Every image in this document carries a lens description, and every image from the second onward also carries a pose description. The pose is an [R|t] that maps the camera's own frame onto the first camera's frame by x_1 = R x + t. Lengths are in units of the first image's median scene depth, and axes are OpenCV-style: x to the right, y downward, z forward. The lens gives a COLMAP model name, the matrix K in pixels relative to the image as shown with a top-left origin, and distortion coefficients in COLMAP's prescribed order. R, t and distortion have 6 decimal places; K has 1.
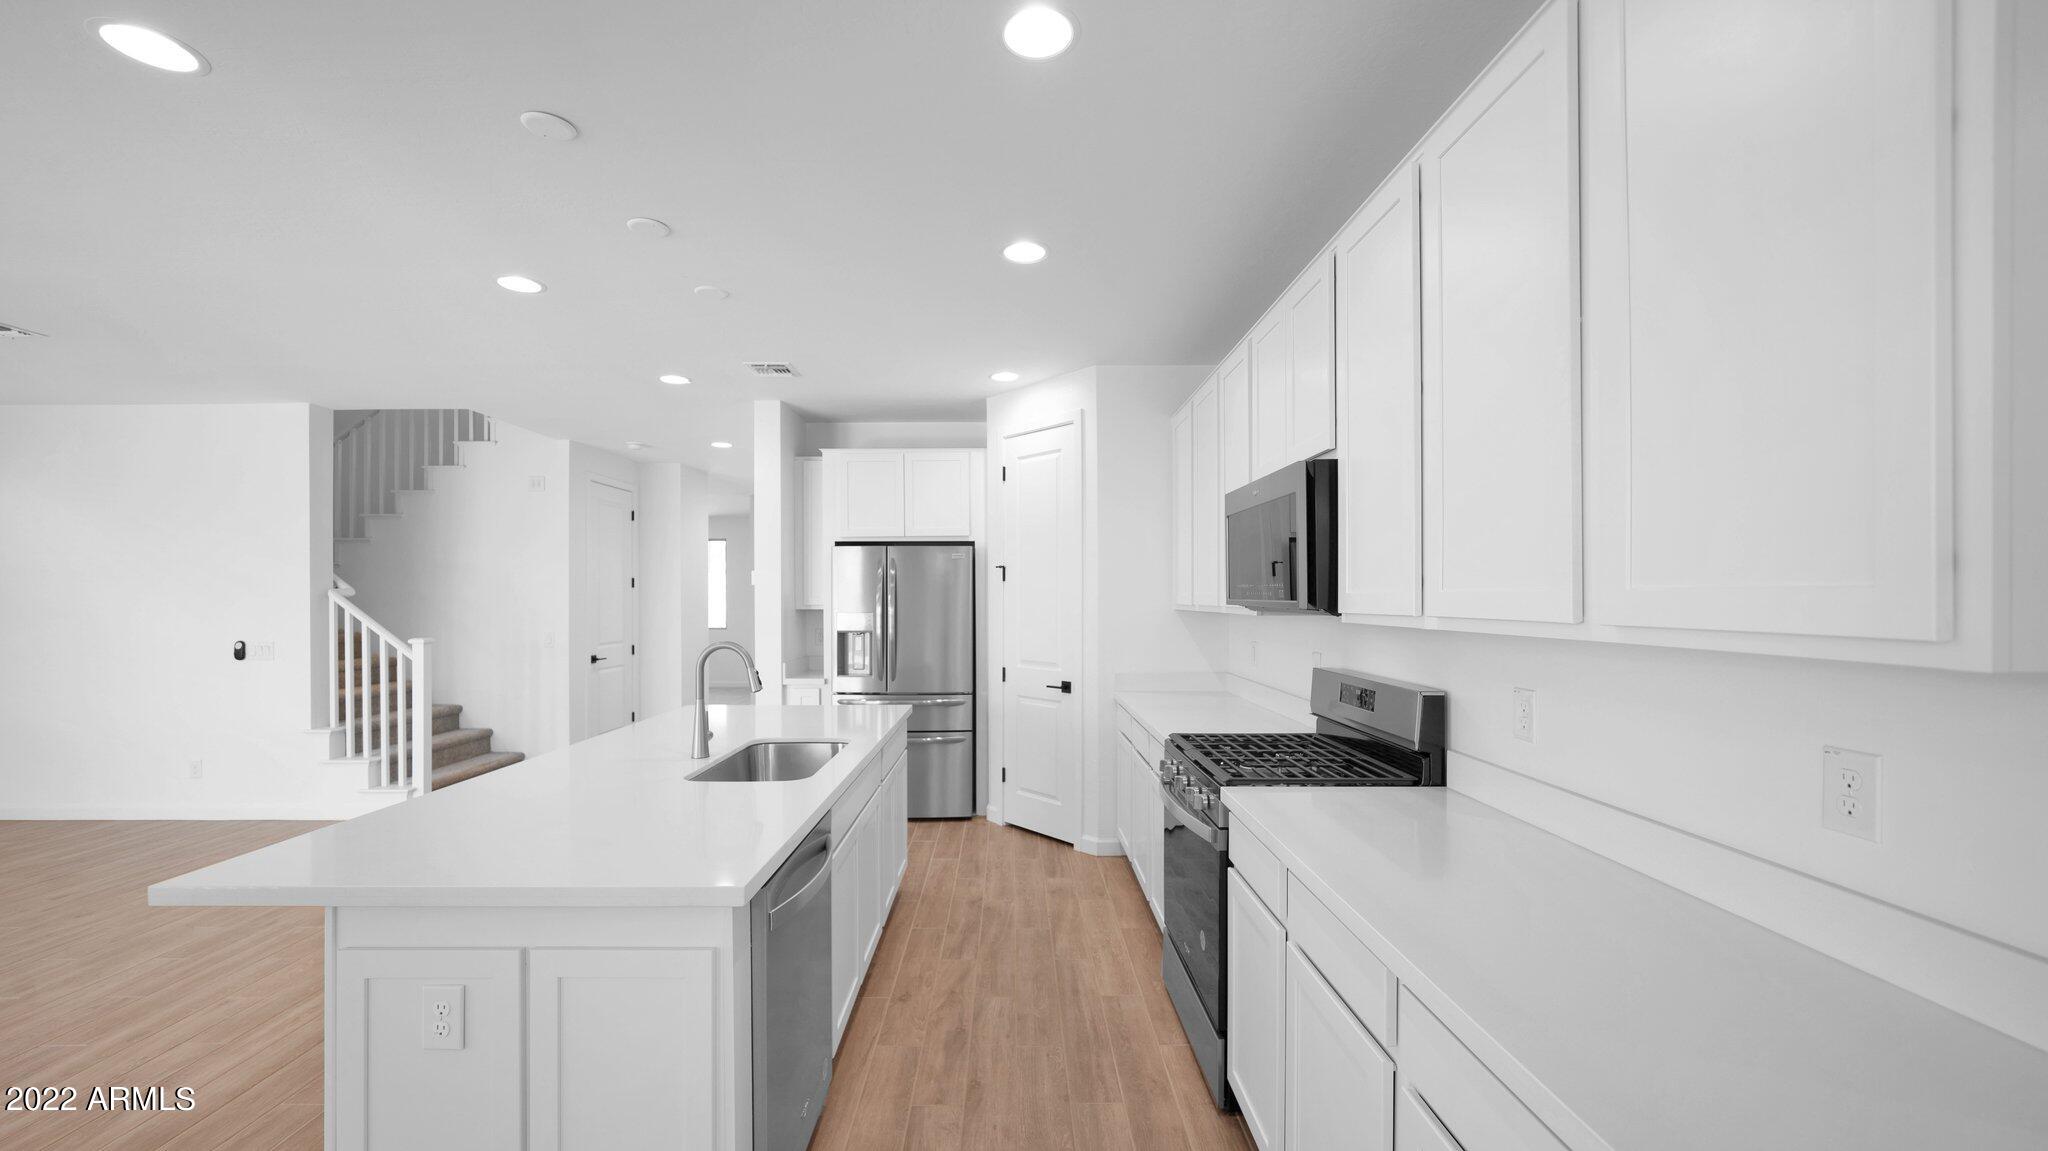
lens RADIAL K [[786.5, 0, 1024.0], [0, 786.5, 575.5], [0, 0, 1]] dist [0.000479, 0.000239]
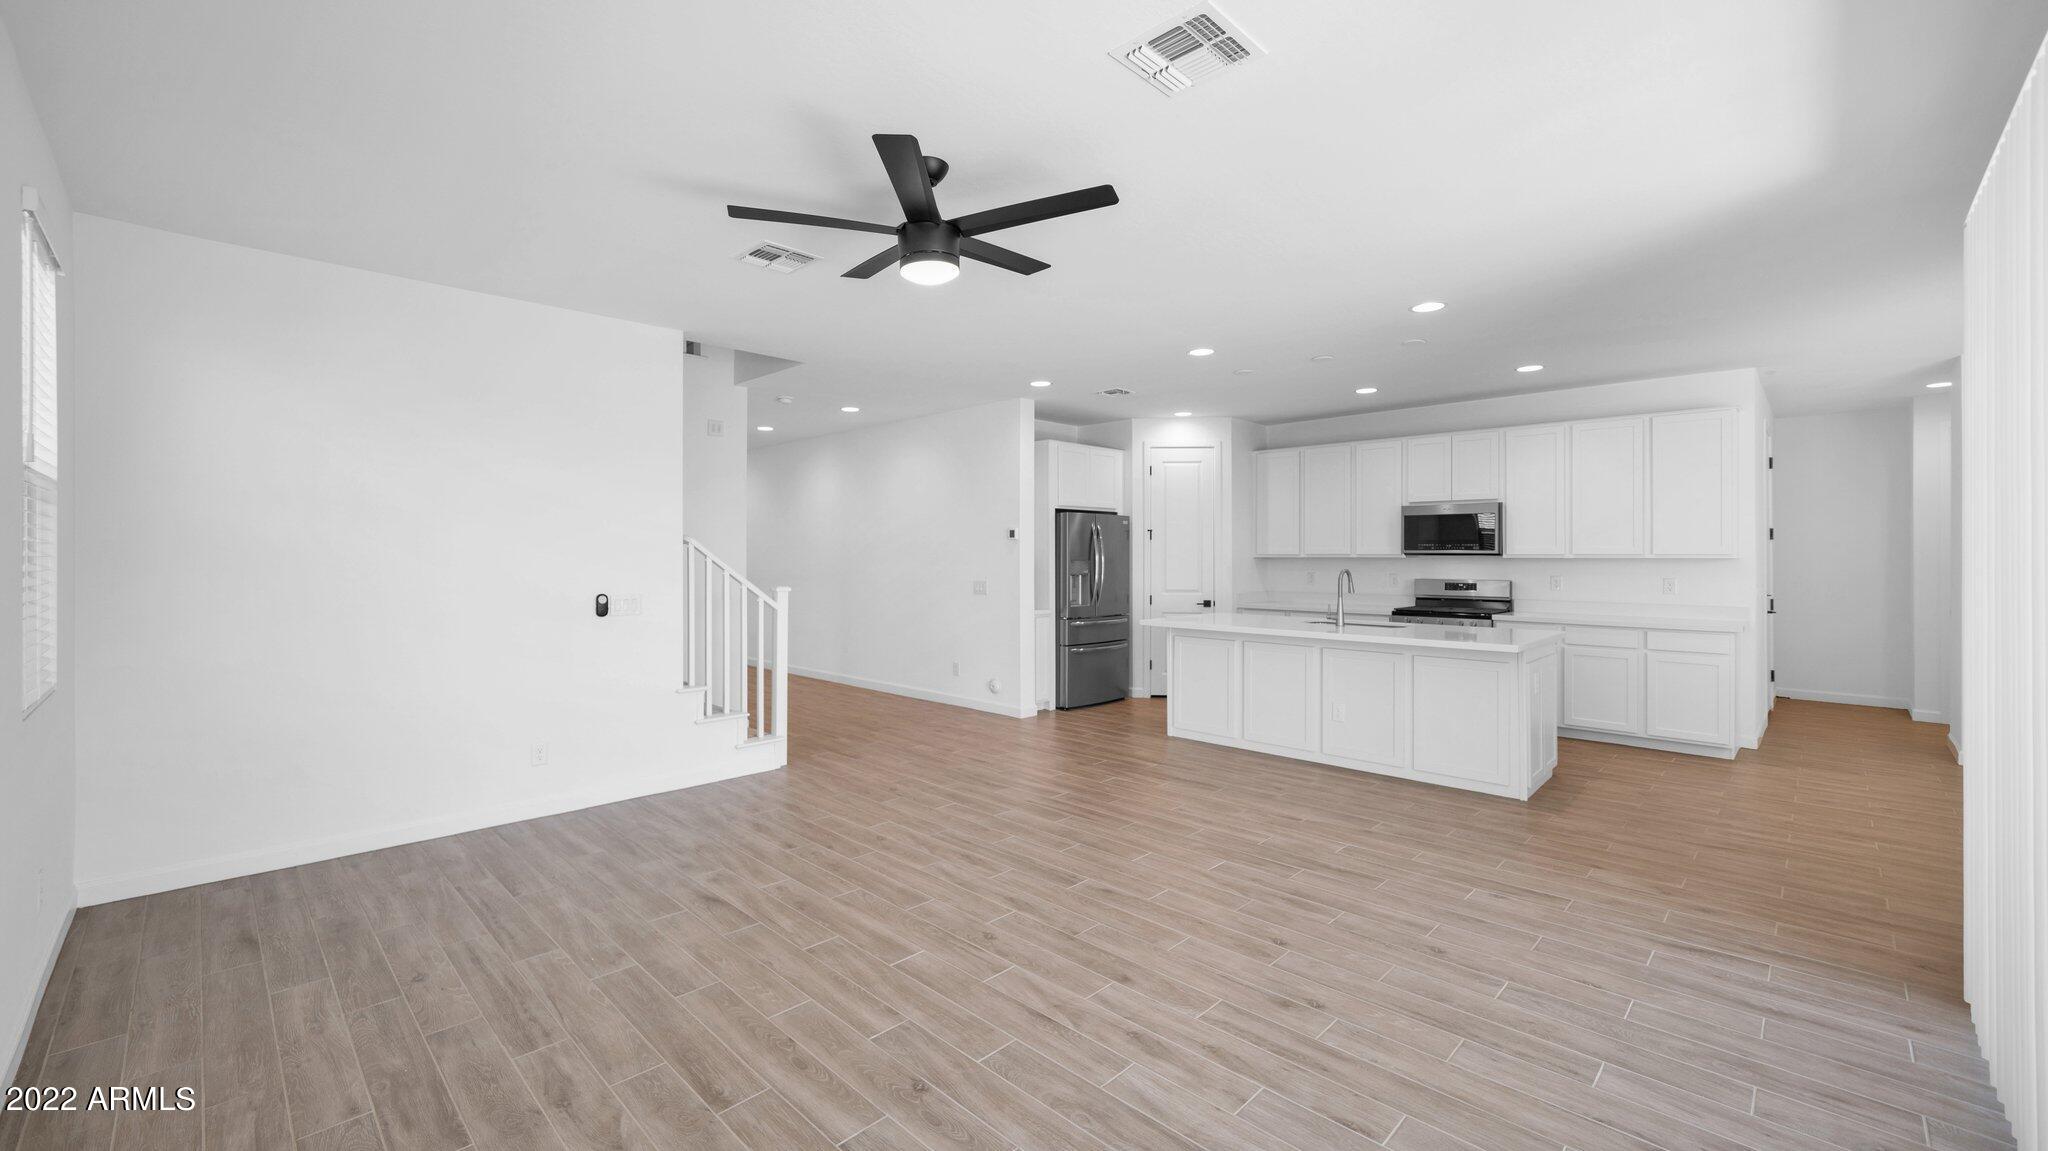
lens RADIAL K [[787.1, 0, 1021.2], [0, 787.1, 543.4], [0, 0, 1]] dist [0.000607, 0.000044]
pose [[0.697710, 0.015890, 0.716204, -1.286728], [-0.012832, 0.999871, -0.009683, 0.031844], [-0.716265, -0.002434, 0.697824, 0.097449]]
